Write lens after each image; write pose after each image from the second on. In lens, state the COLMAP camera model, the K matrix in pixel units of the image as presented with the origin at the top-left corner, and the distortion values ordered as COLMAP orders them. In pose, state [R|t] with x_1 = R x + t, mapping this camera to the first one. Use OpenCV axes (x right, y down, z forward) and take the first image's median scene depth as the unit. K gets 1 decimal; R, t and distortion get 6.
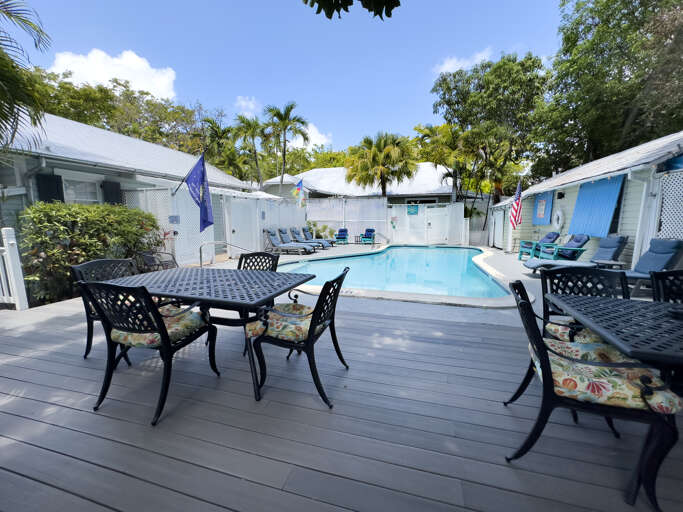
lens RADIAL K [[272.2, 0, 343.3], [0, 272.2, 257.8], [0, 0, 1]] dist [-0.002872, 0.000314]
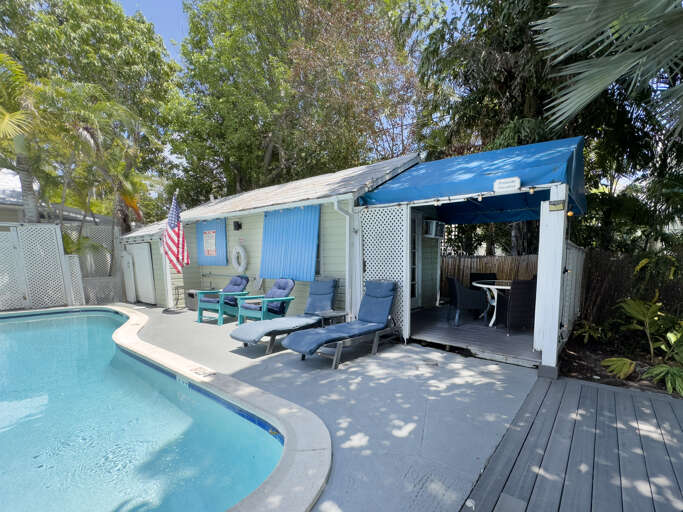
lens RADIAL K [[272.2, 0, 336.4], [0, 272.2, 287.5], [0, 0, 1]] dist [-0.002872, 0.000314]
pose [[0.330452, -0.101106, 0.938392, 0.159657], [0.127768, 0.989886, 0.061661, -0.066120], [-0.935135, 0.099520, 0.340028, 0.453846]]
